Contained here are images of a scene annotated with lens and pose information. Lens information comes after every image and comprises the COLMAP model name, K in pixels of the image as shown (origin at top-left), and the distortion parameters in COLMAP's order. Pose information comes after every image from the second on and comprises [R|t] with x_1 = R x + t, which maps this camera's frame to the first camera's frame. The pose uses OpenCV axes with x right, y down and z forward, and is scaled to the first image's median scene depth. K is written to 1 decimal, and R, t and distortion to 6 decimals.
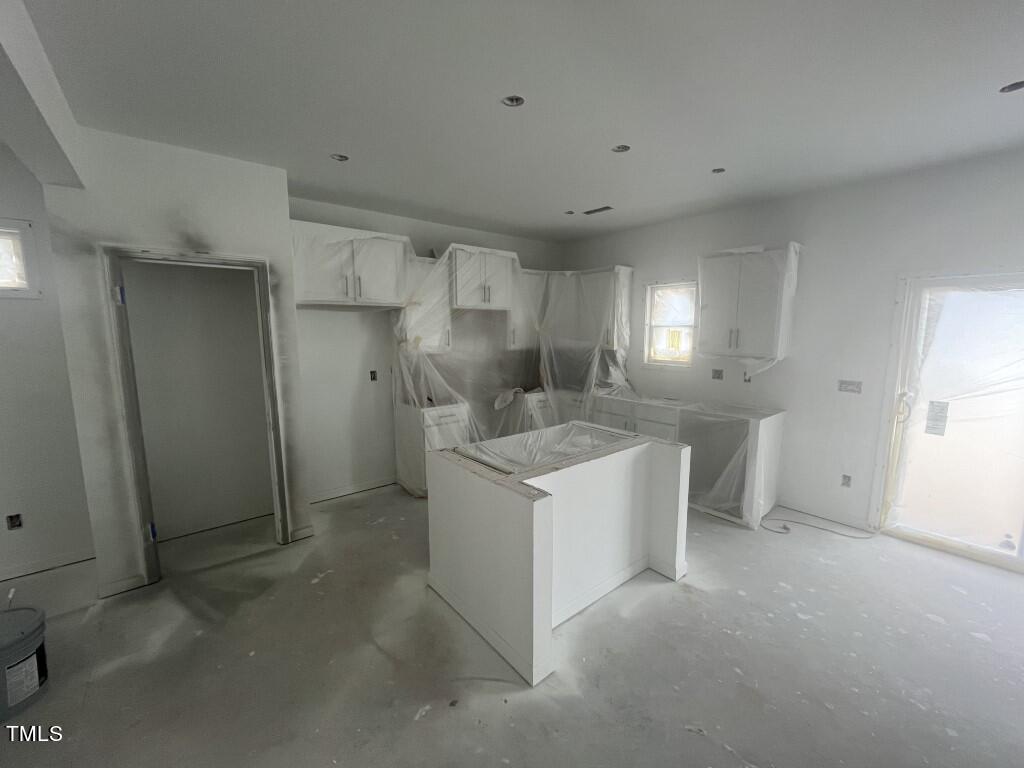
lens RADIAL K [[411.1, 0, 511.2], [0, 411.1, 383.1], [0, 0, 1]] dist [0.001887, -0.000988]
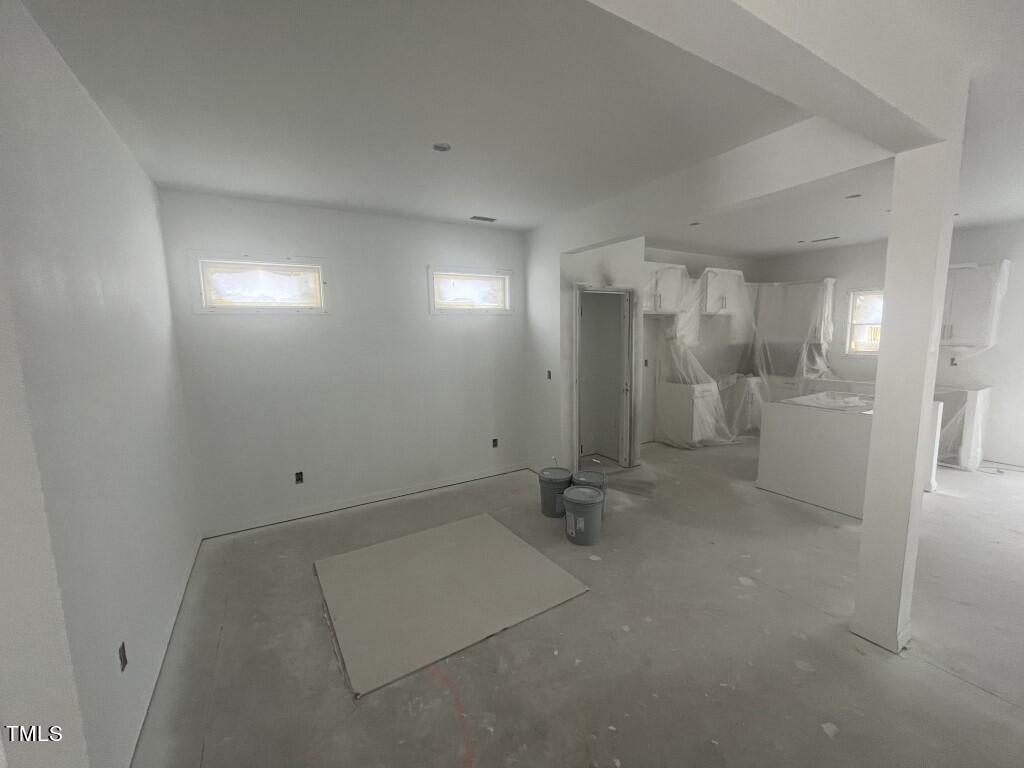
lens RADIAL K [[411.1, 0, 512.0], [0, 411.1, 384.6], [0, 0, 1]] dist [0.001887, -0.000988]
pose [[0.988485, 0.002409, -0.151302, -0.545768], [-0.003104, 0.999986, -0.004361, 0.060342], [0.151290, 0.004780, 0.988478, -0.443803]]
